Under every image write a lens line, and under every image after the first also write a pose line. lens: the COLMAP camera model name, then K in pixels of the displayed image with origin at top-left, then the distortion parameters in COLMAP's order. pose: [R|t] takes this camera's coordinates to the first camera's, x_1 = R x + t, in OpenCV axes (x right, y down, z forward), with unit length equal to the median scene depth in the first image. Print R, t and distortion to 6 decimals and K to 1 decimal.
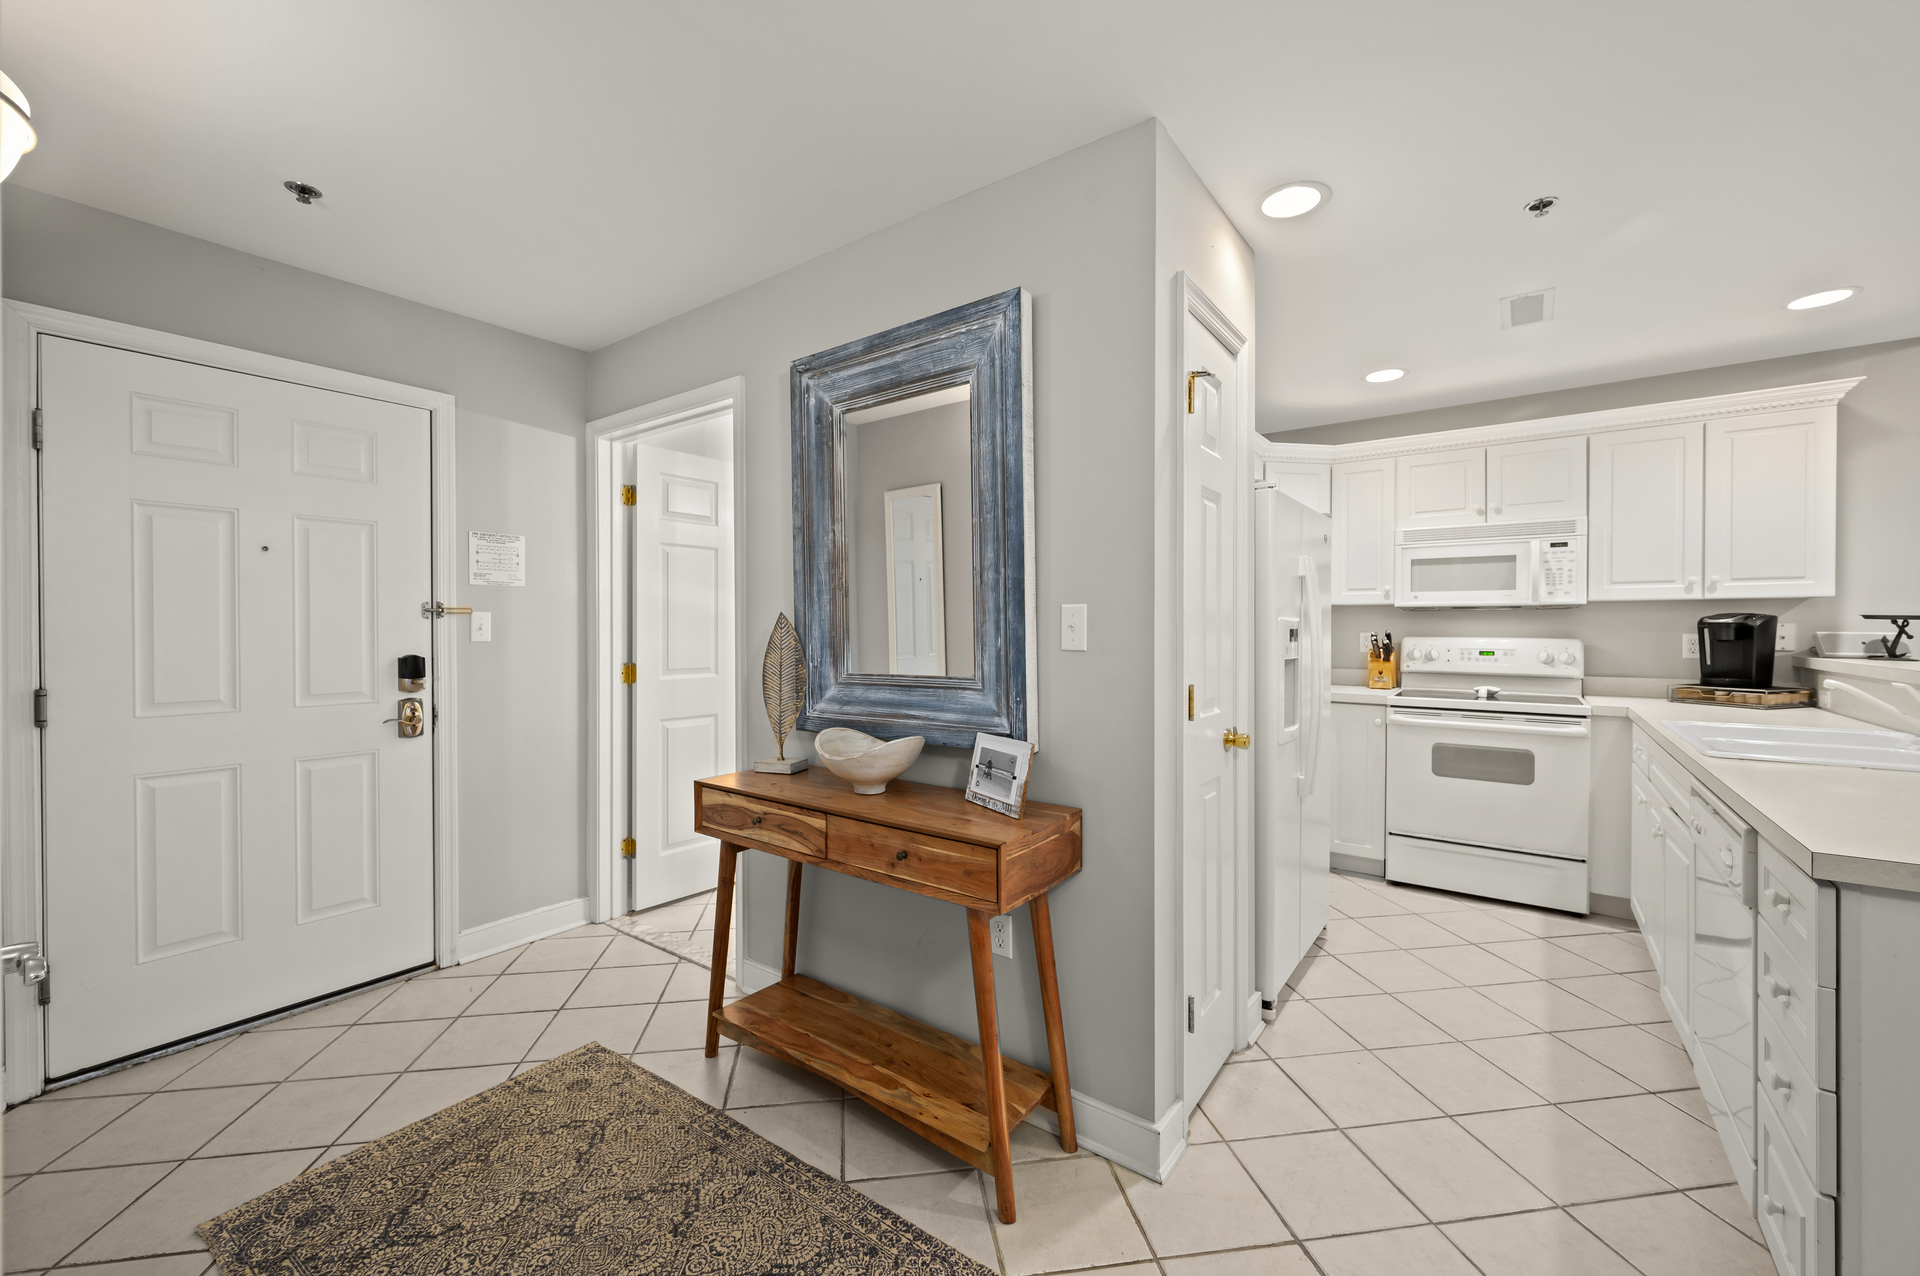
lens RADIAL K [[761.7, 0, 958.0], [0, 761.7, 633.6], [0, 0, 1]] dist [-0.001743, 0.000797]
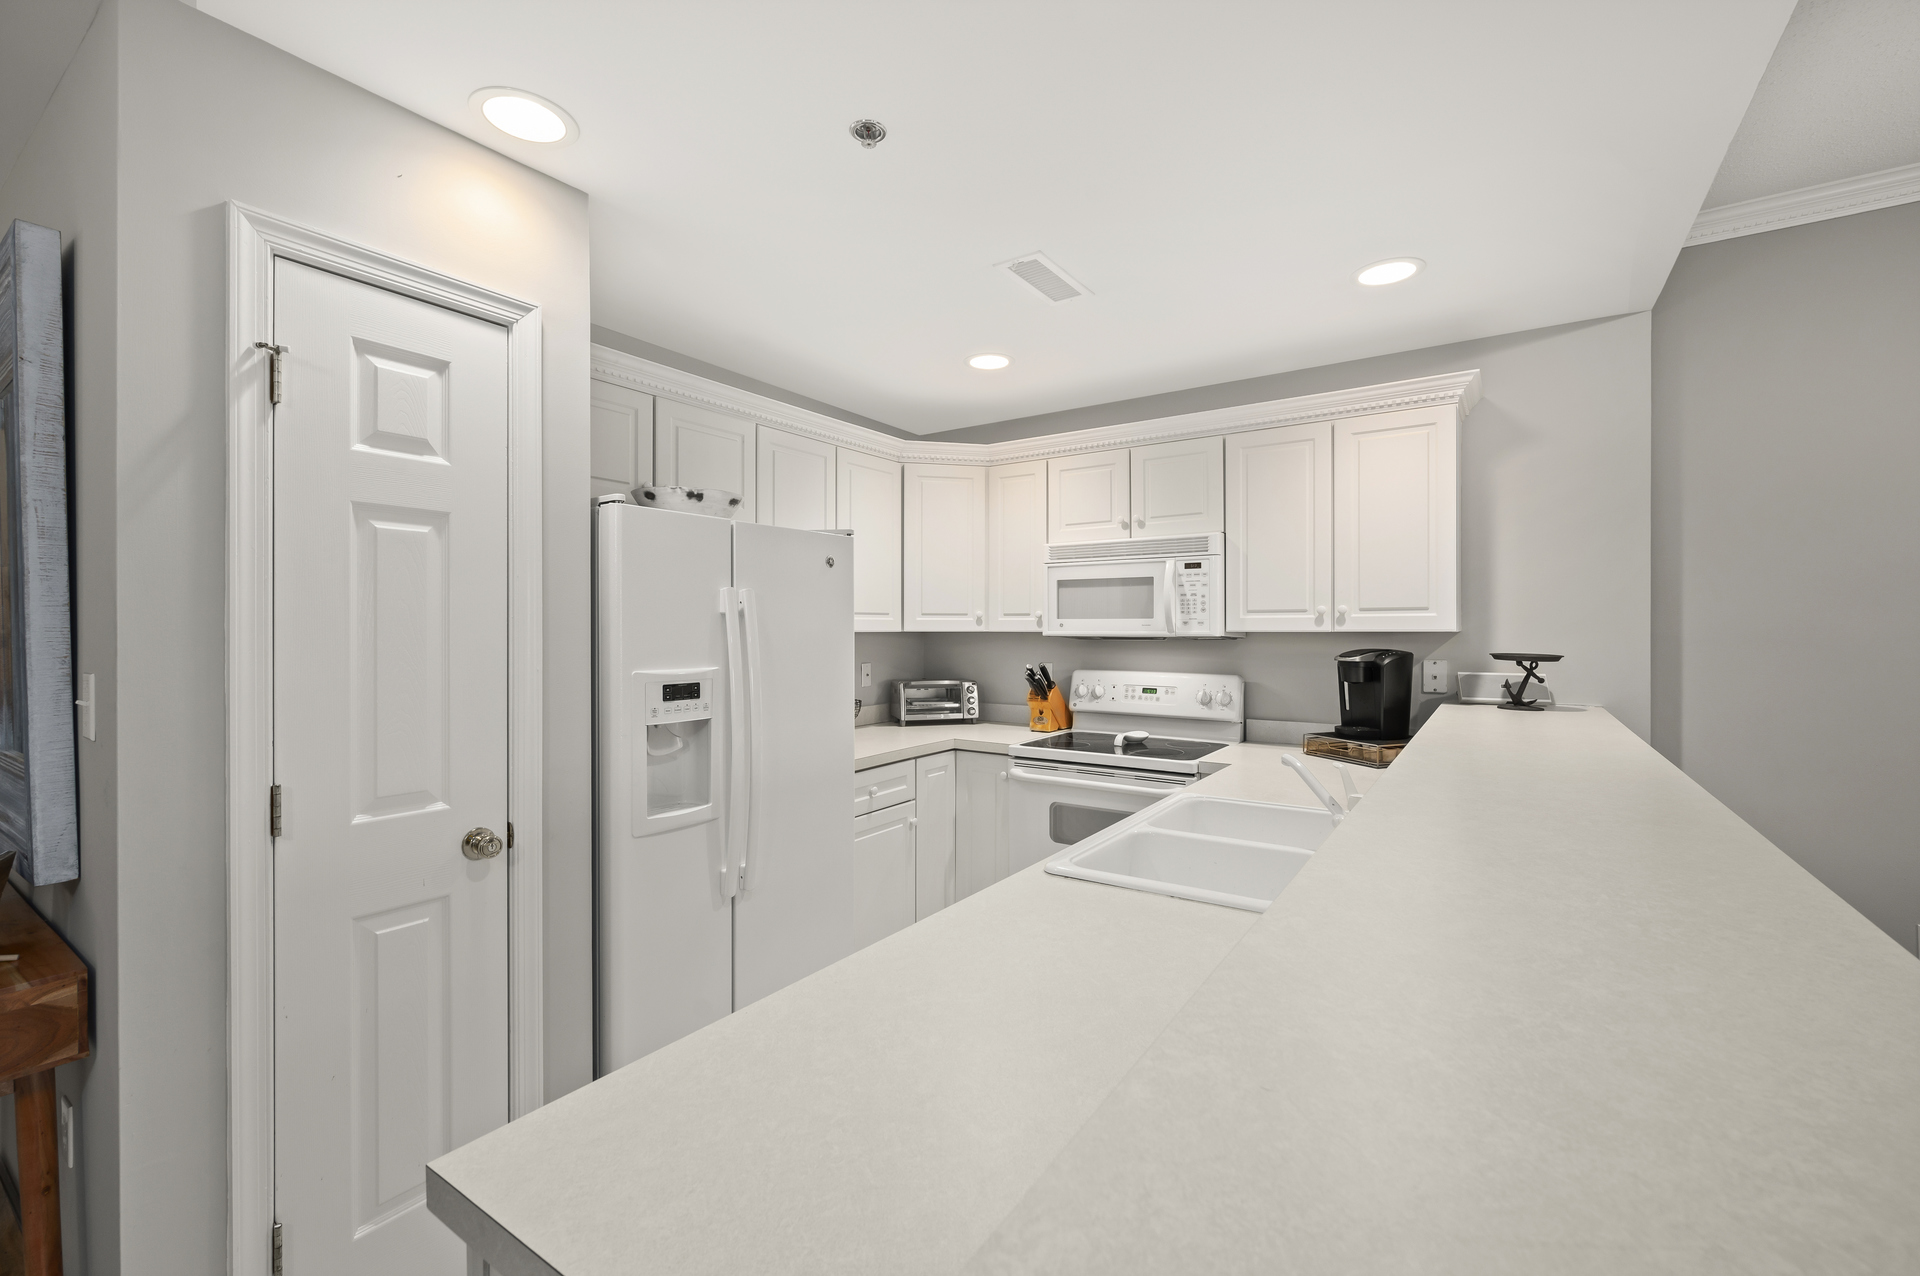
lens RADIAL K [[807.0, 0, 963.4], [0, 807.0, 634.1], [0, 0, 1]] dist [-0.000218, -0.000362]
pose [[0.999135, -0.001262, 0.041565, 0.537816], [0.001418, 0.999992, -0.003716, -0.041011], [-0.041560, 0.003772, 0.999129, 0.129761]]
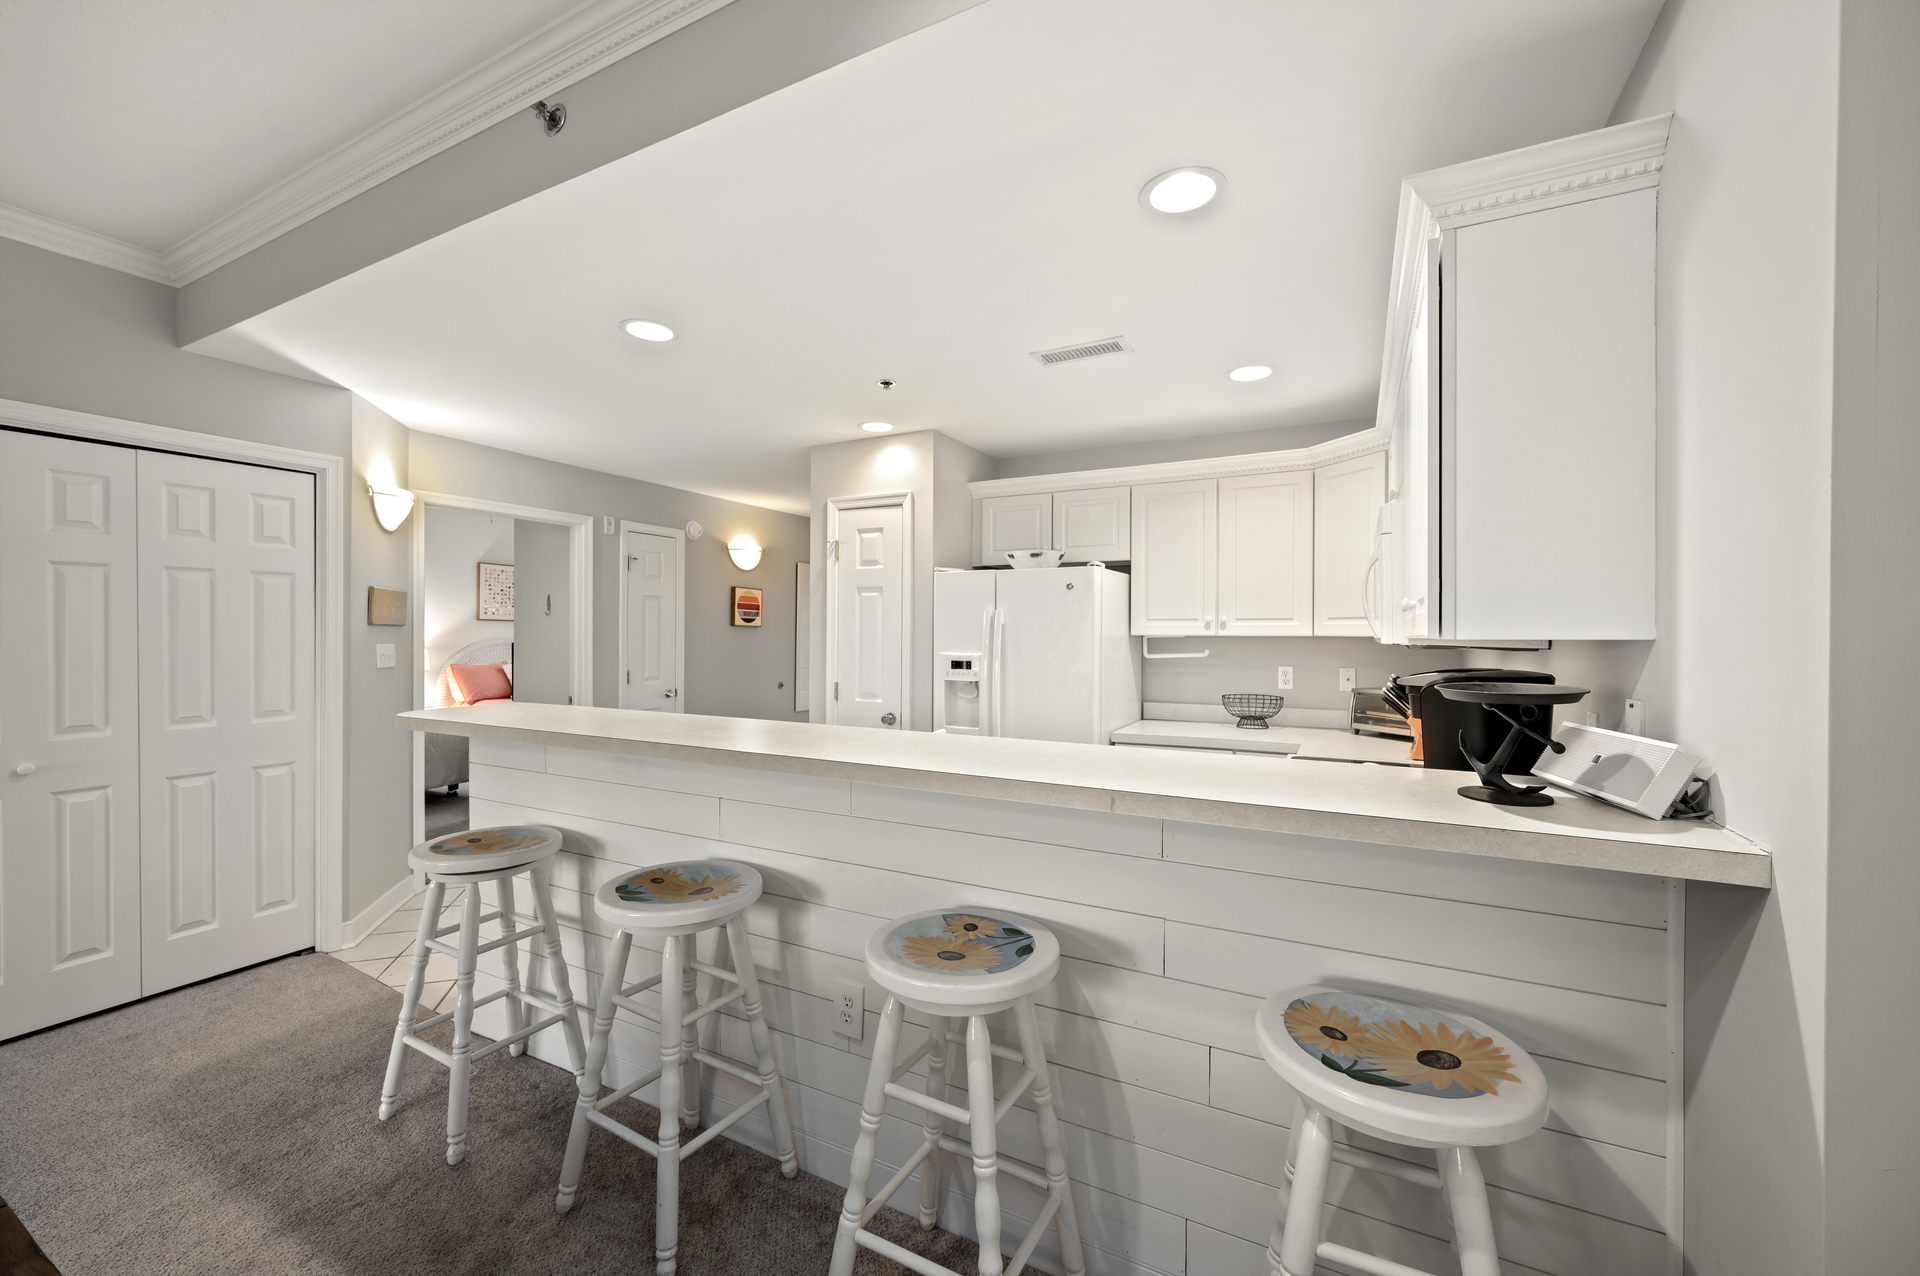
lens RADIAL K [[761.7, 0, 955.7], [0, 761.7, 636.9], [0, 0, 1]] dist [-0.001743, 0.000797]
pose [[0.147964, 0.005628, -0.988977, 1.477793], [-0.013334, 0.999904, 0.003696, -0.044607], [0.988903, 0.012640, 0.148025, 0.594381]]
